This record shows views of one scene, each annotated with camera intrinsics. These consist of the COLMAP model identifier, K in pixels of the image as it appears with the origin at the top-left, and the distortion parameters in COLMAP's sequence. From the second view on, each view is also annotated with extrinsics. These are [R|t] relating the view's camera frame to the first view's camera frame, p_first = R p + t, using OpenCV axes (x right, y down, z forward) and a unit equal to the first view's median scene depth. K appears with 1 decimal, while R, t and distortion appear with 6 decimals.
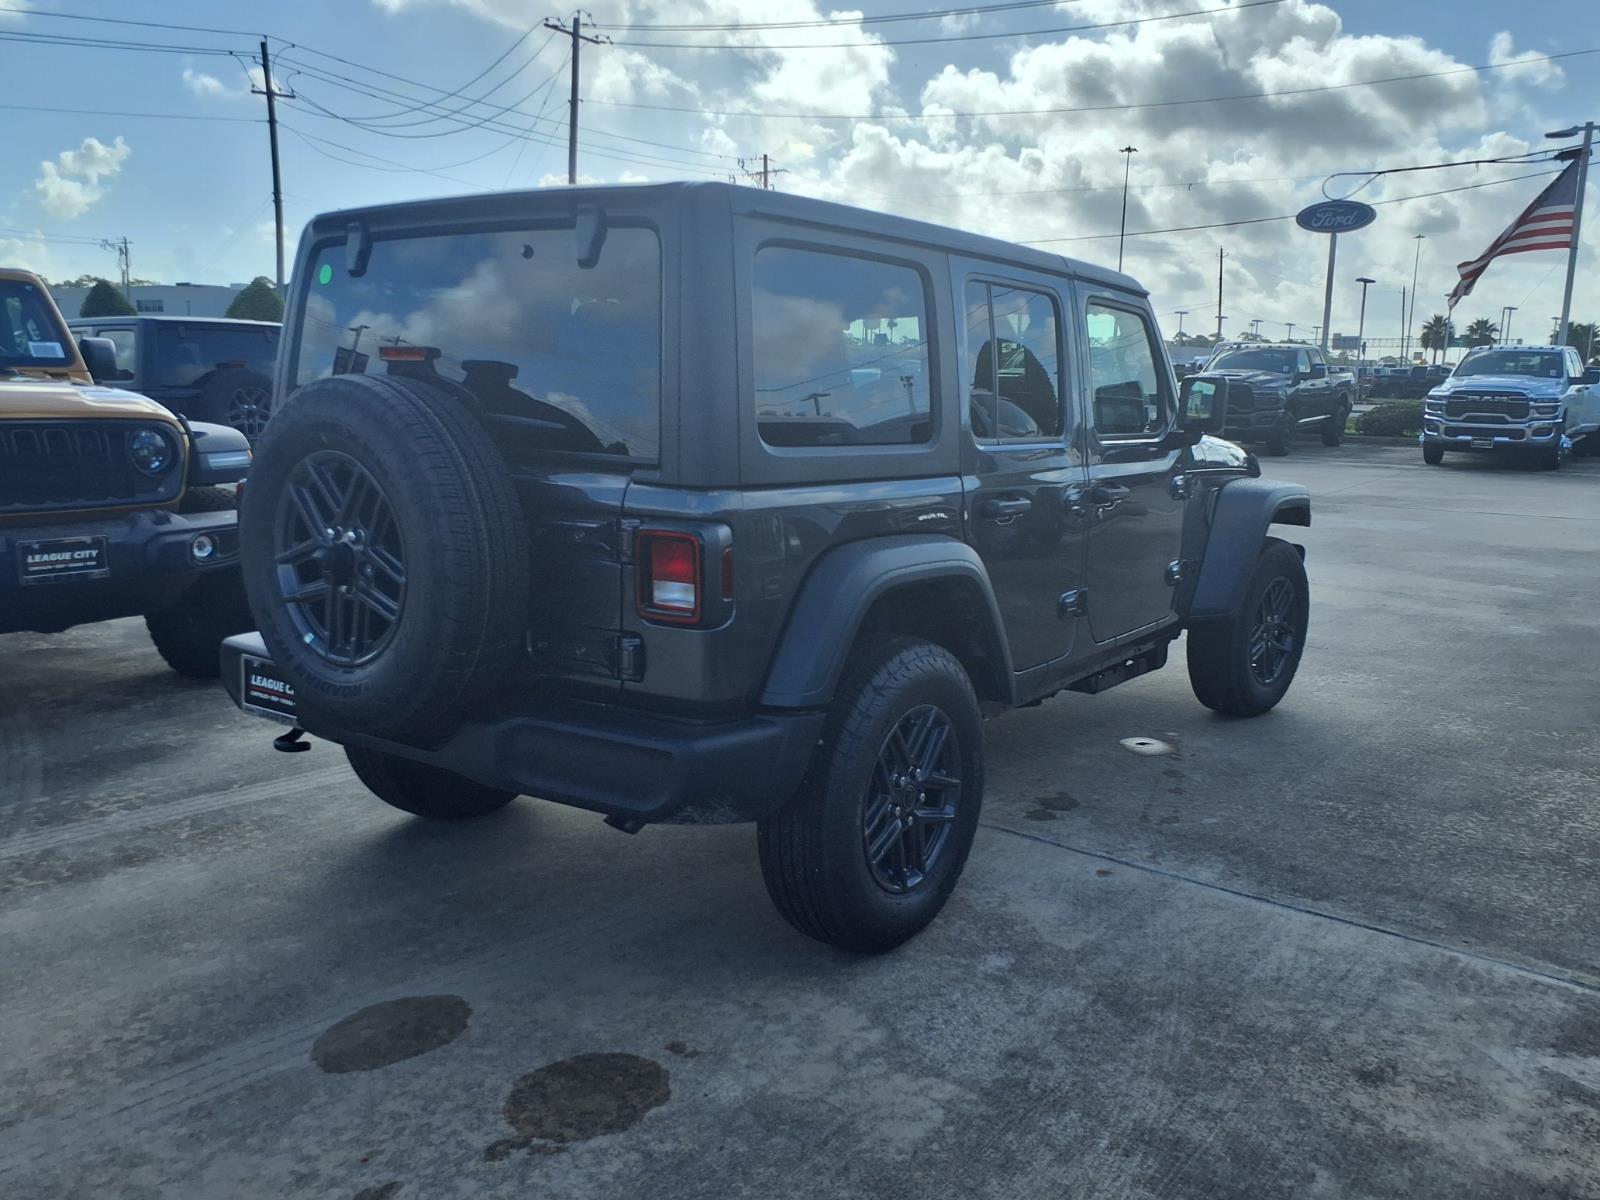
lens RADIAL K [[1303.1, 0, 812.9], [0, 1303.1, 599.9], [0, 0, 1]] dist [0.007876, -0.010592]
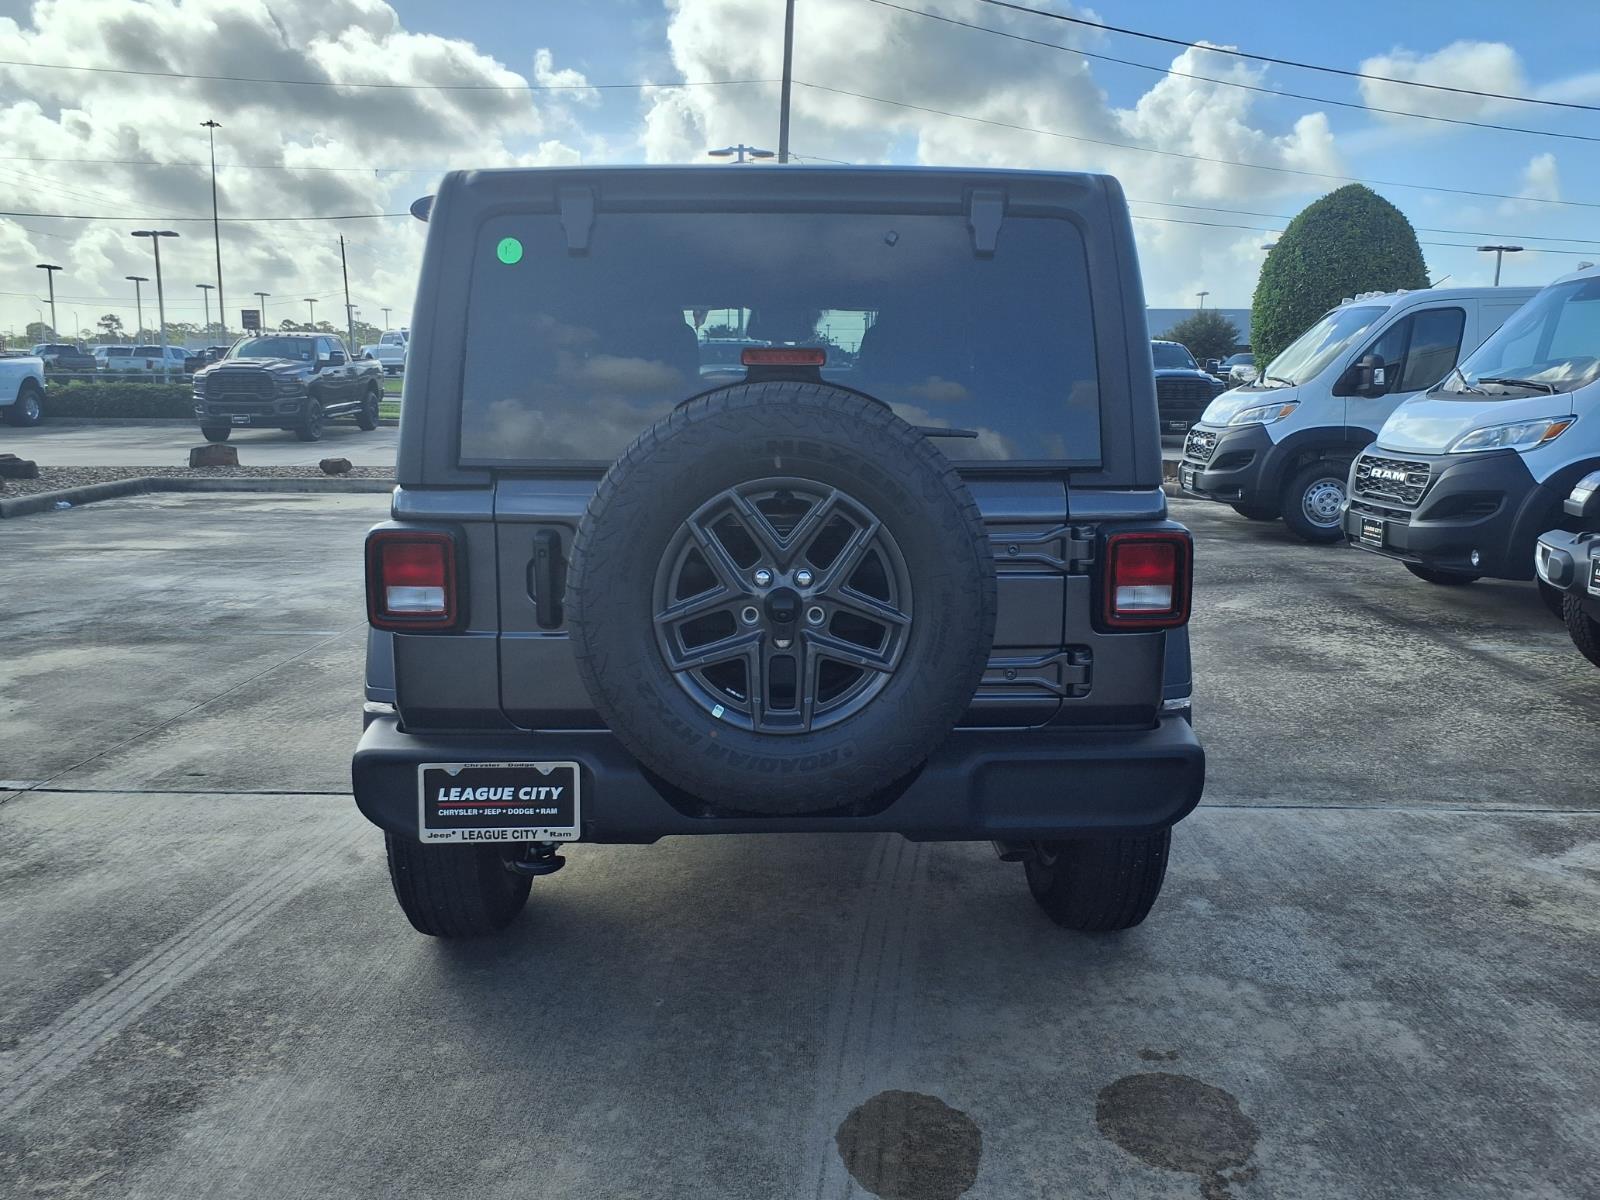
lens RADIAL K [[1303.1, 0, 802.5], [0, 1303.1, 604.6], [0, 0, 1]] dist [0.007876, -0.010592]
pose [[0.799975, -0.118557, 0.588204, -0.824025], [0.111490, 0.992585, 0.048434, -0.071395], [-0.589584, 0.026833, 0.807261, 0.330597]]
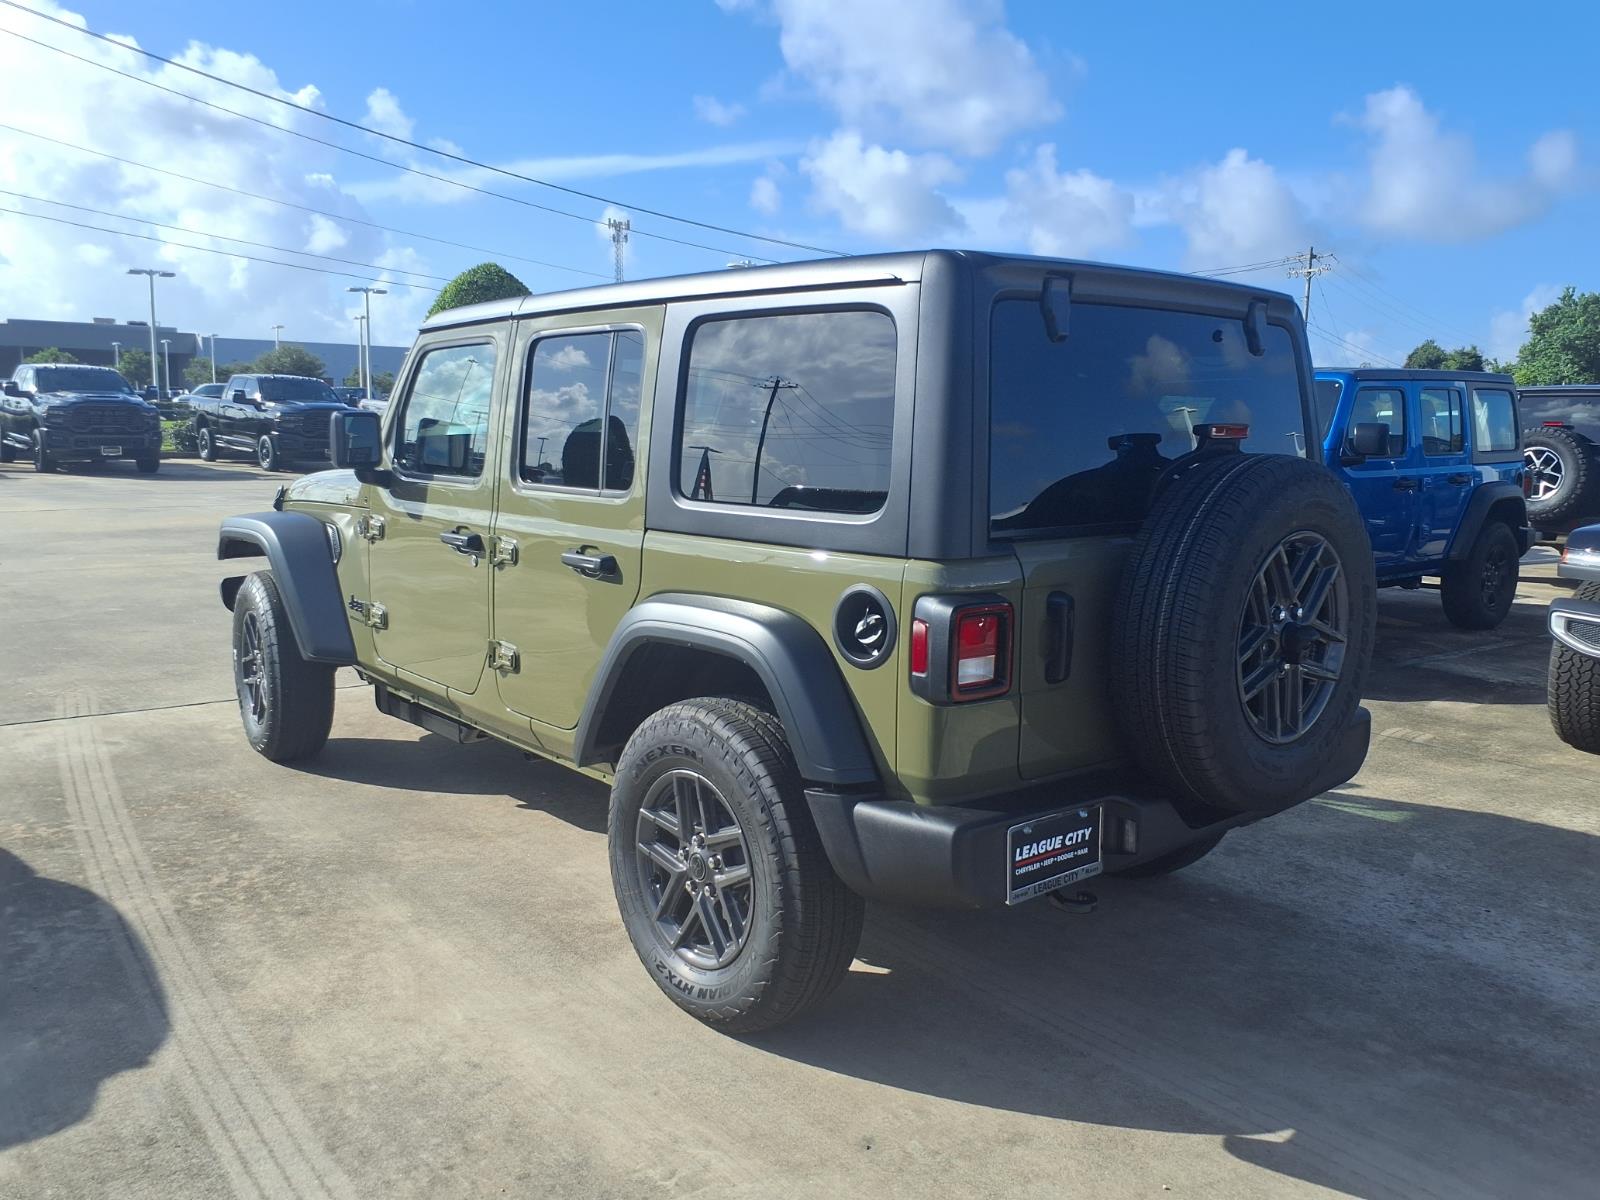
lens RADIAL K [[1303.1, 0, 788.7], [0, 1303.1, 596.4], [0, 0, 1]] dist [0.007876, -0.010592]
pose [[0.240881, -0.150316, 0.958844, -1.404805], [0.151758, 0.981615, 0.115762, -0.236719], [-0.958617, 0.117627, 0.259264, 1.095890]]
